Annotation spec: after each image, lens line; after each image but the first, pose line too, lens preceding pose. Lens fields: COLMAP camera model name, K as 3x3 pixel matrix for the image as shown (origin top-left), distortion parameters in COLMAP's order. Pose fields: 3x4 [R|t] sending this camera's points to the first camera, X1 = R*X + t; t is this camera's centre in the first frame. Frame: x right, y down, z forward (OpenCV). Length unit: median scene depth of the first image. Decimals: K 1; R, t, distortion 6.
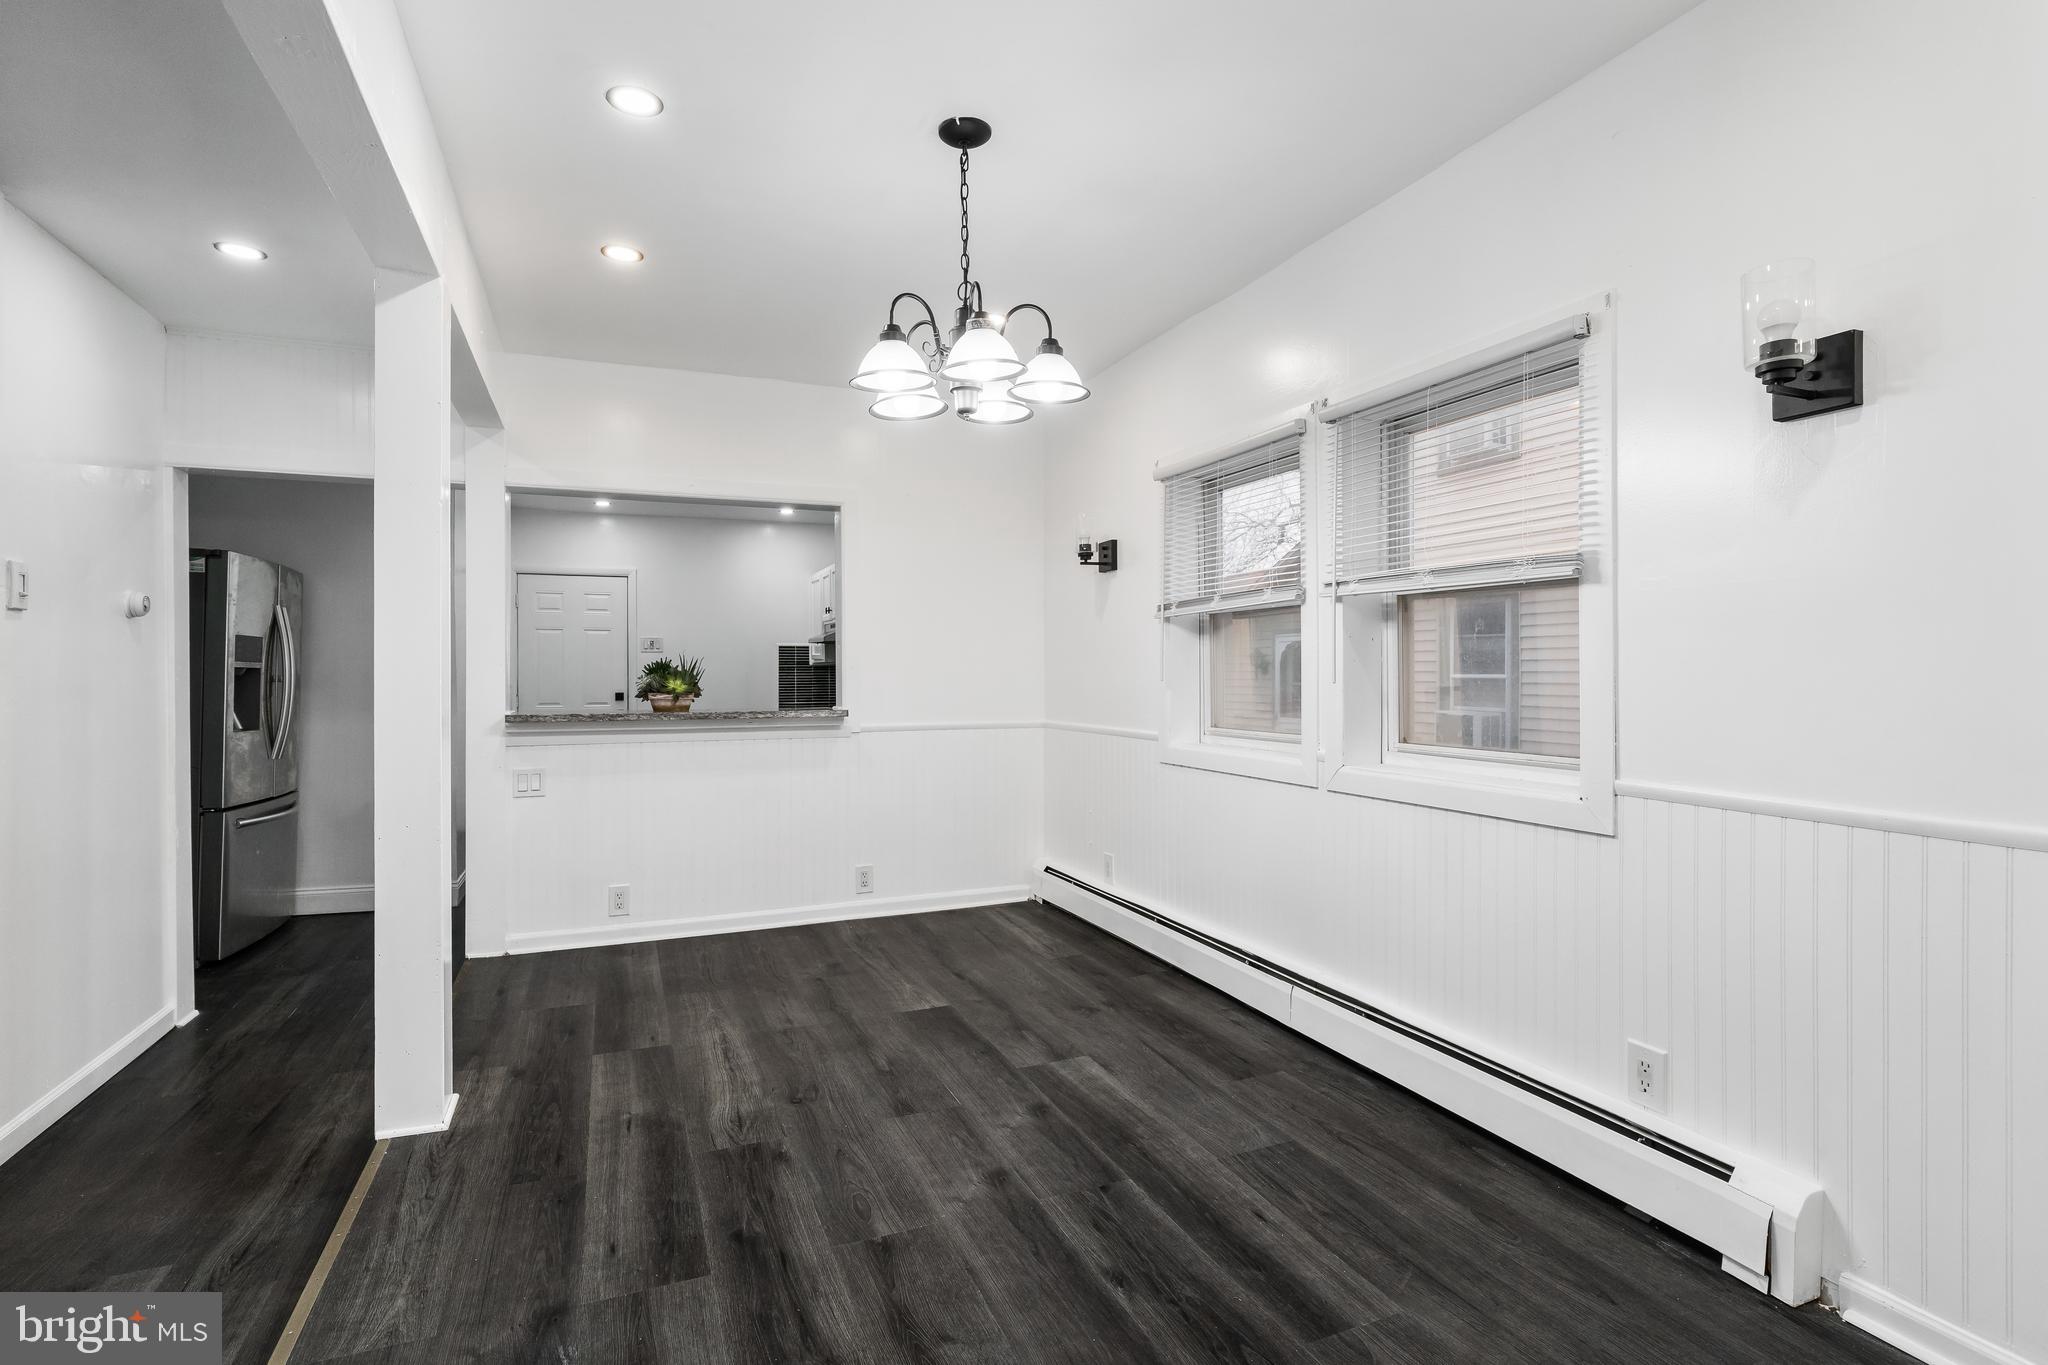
lens RADIAL K [[973.8, 0, 1009.0], [0, 973.8, 675.3], [0, 0, 1]] dist [0.003511, 0.001368]
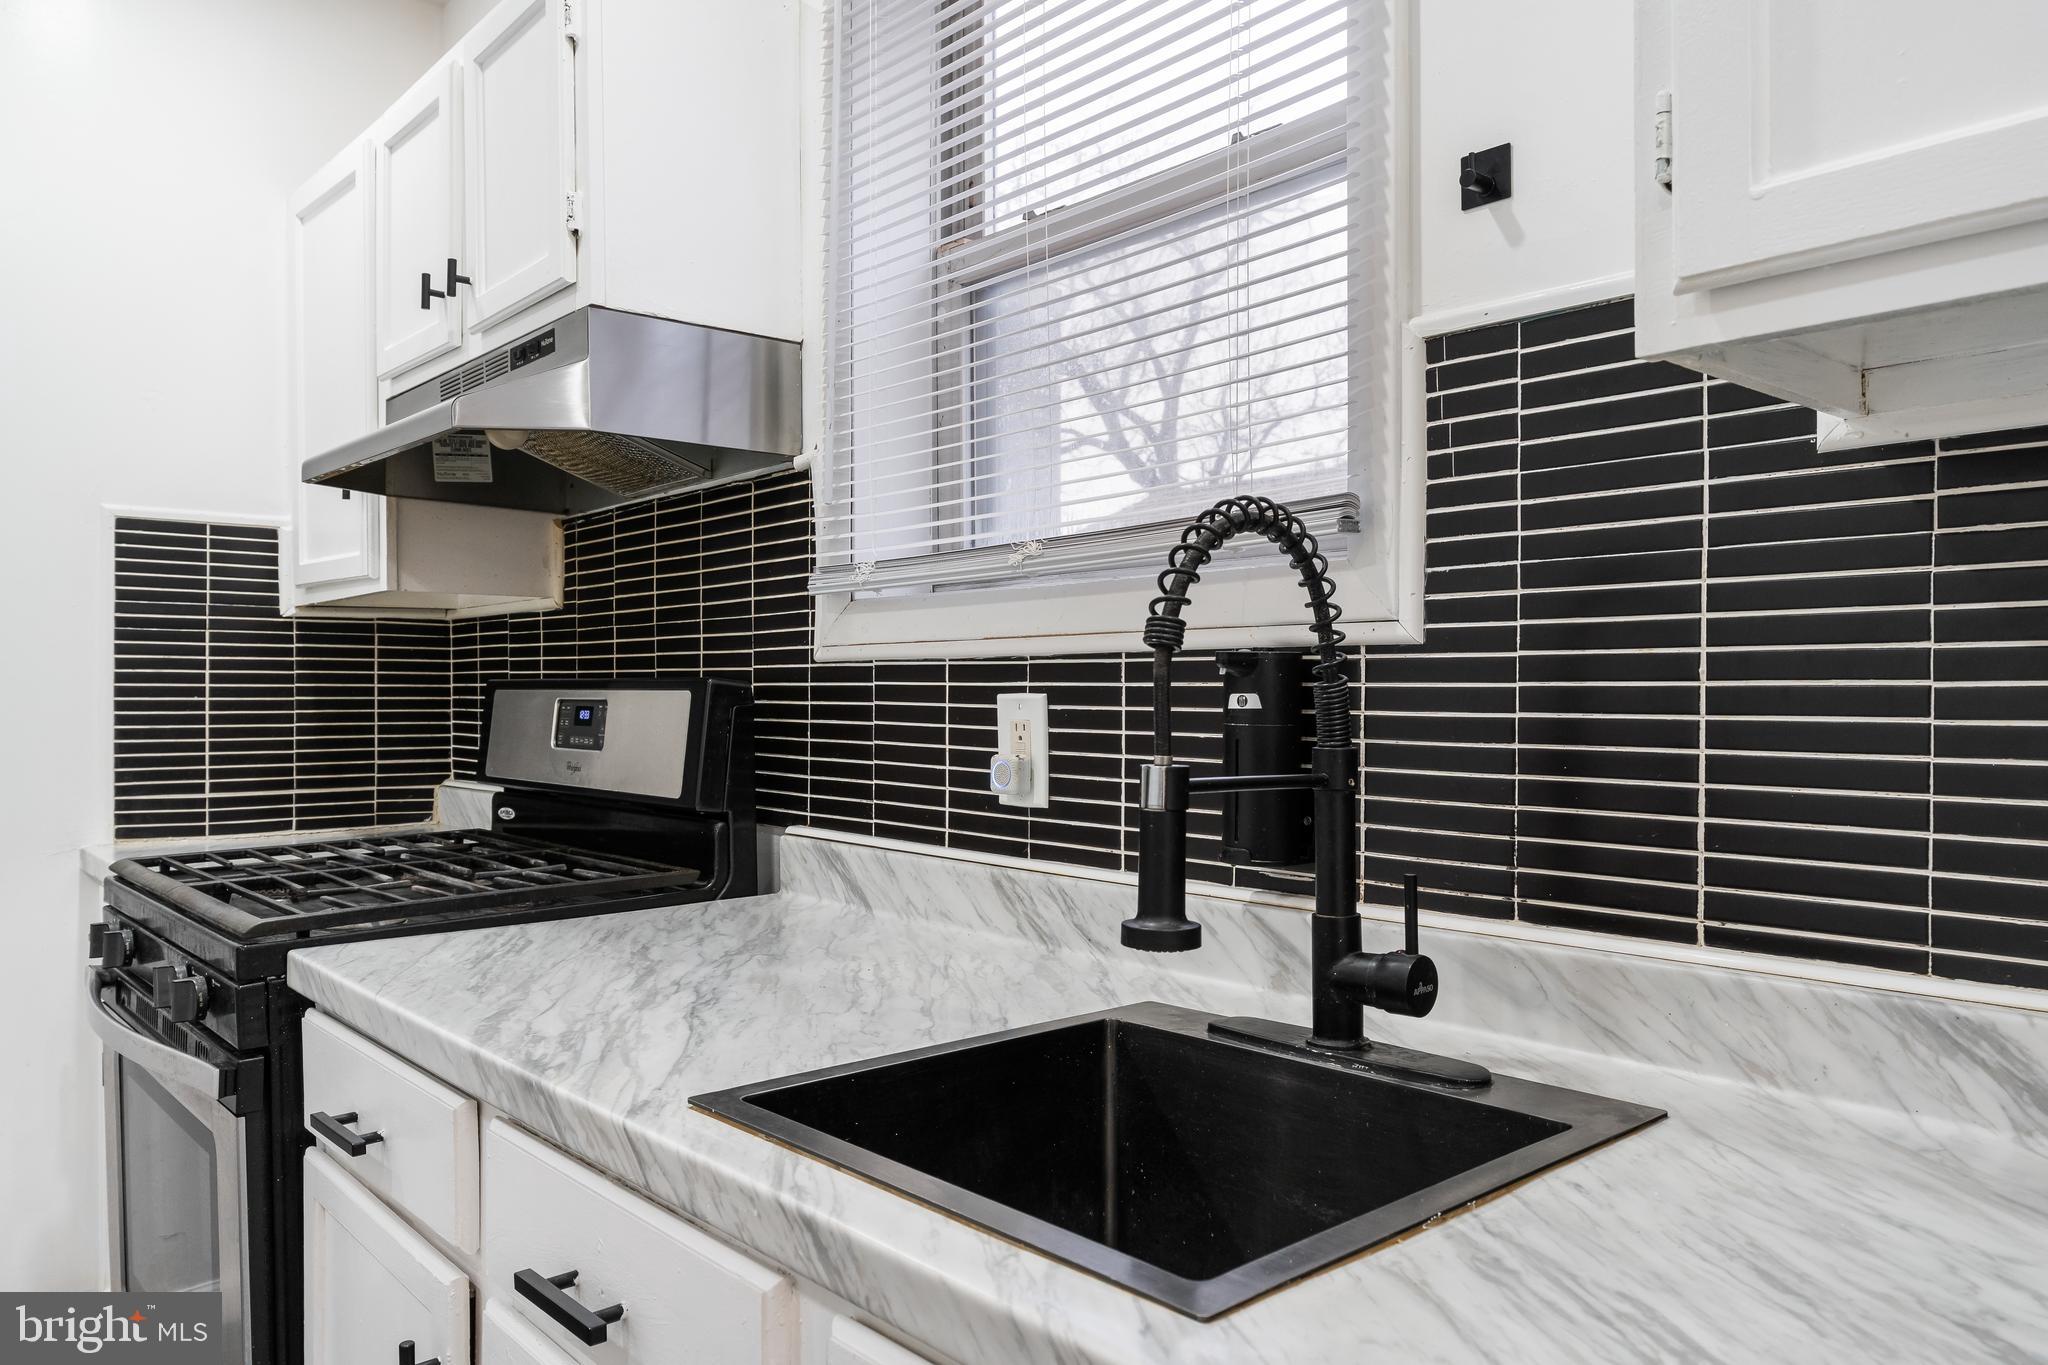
lens RADIAL K [[1445.6, 0, 1012.2], [0, 1445.6, 698.7], [0, 0, 1]] dist [0.003965, -0.002451]
pose [[0.945603, 0.003534, 0.325303, -0.367288], [-0.003188, 0.999994, -0.001595, 0.018440], [-0.325307, 0.000471, 0.945608, 1.524848]]
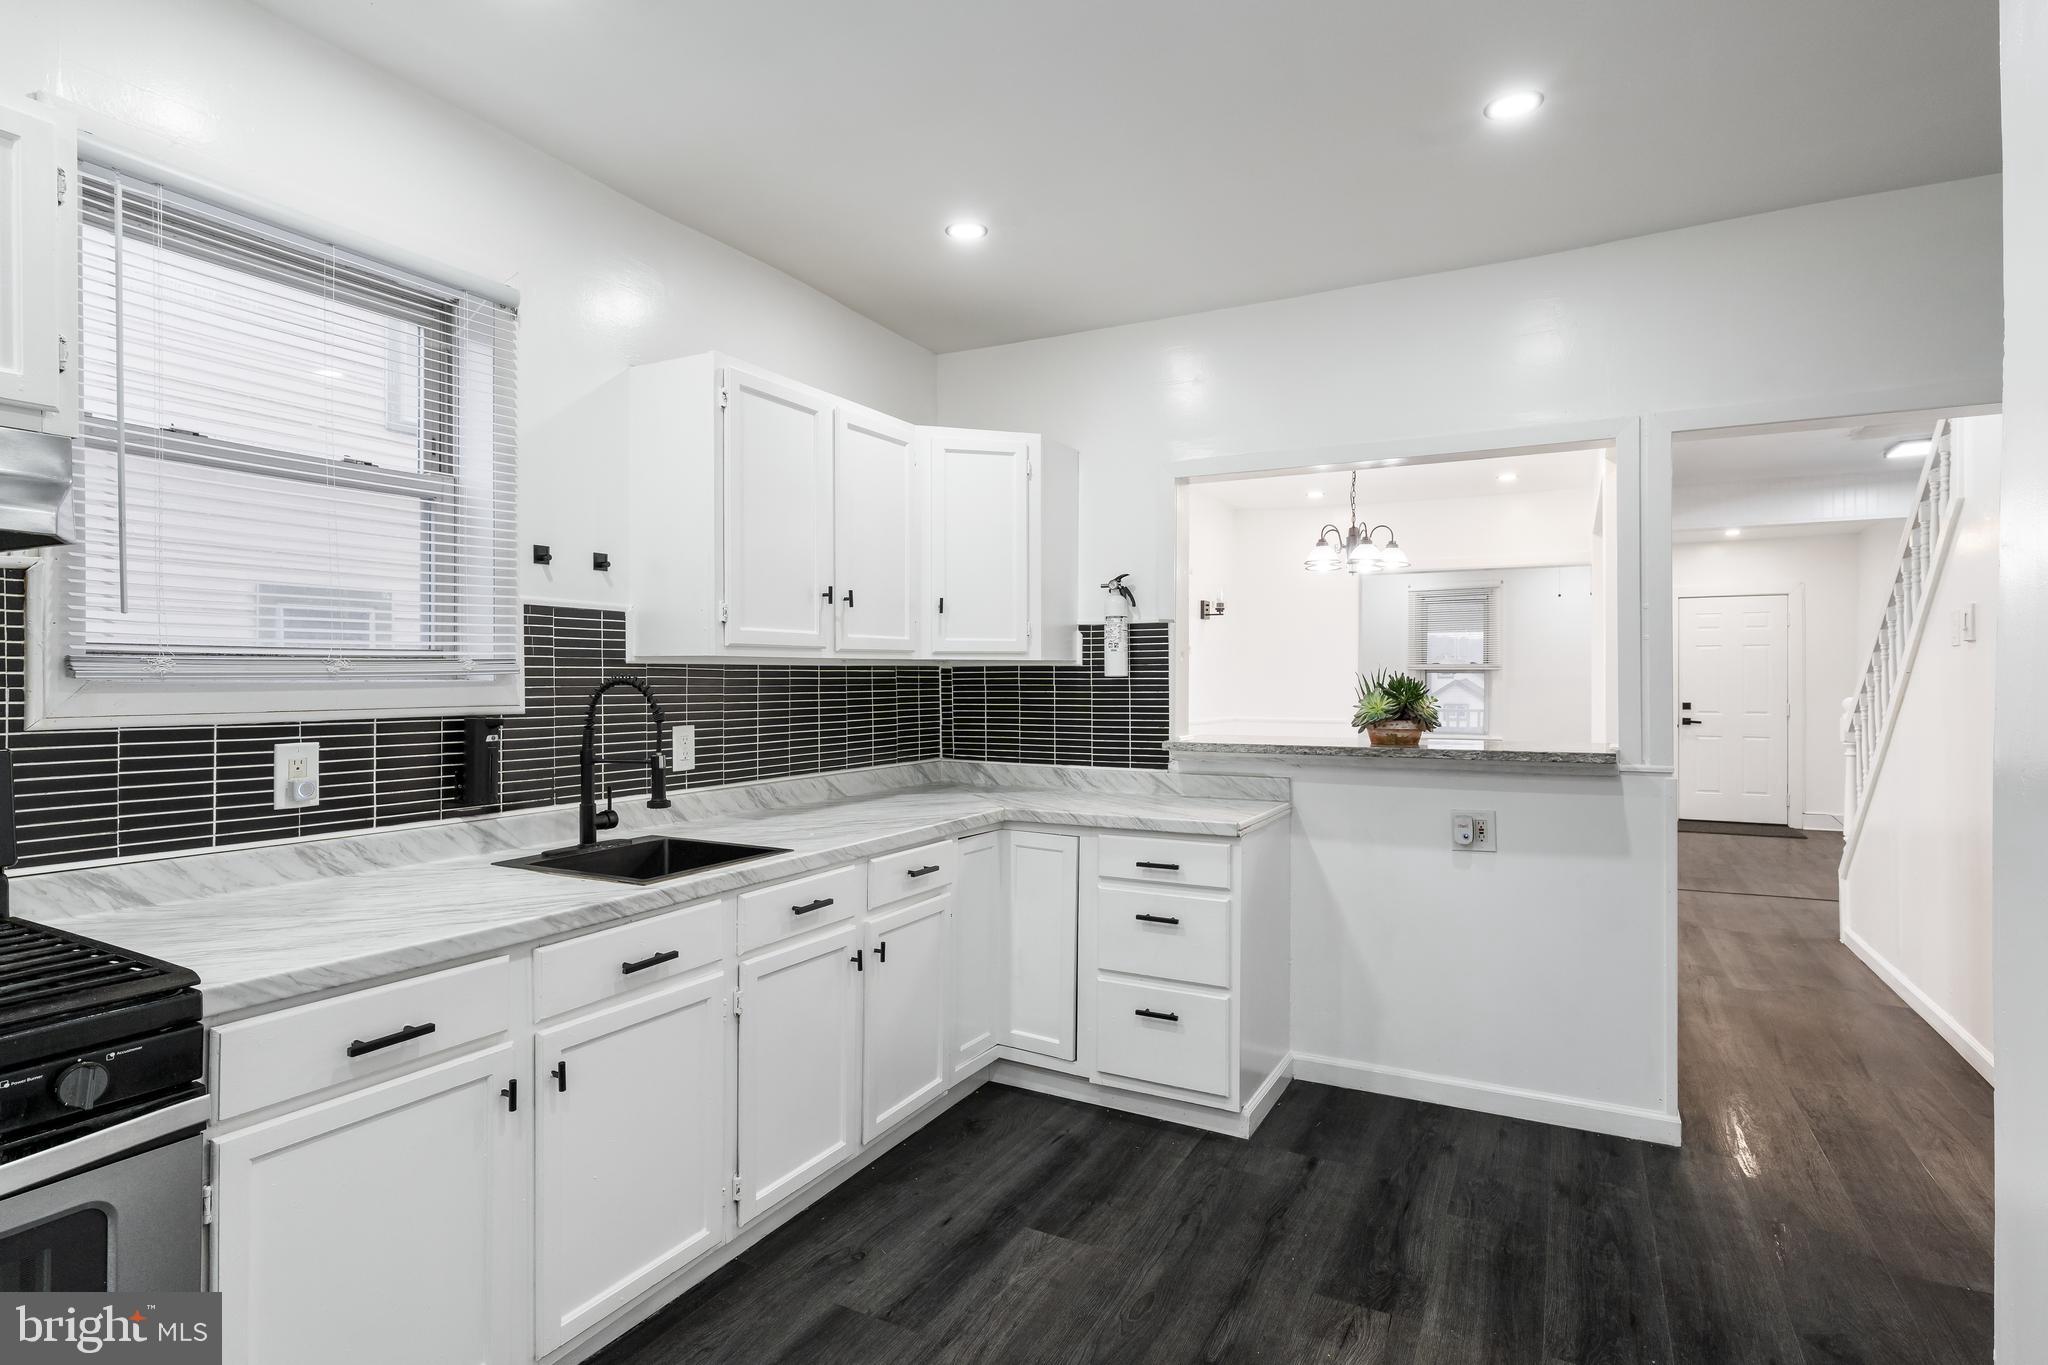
lens RADIAL K [[1058.9, 0, 1010.6], [0, 1058.9, 683.1], [0, 0, 1]] dist [0.001218, 0.000031]
pose [[-0.638739, 0.000436, 0.769424, -0.906315], [0.005070, 0.999981, 0.003642, -0.016475], [-0.769407, 0.006228, -0.638728, 2.014296]]
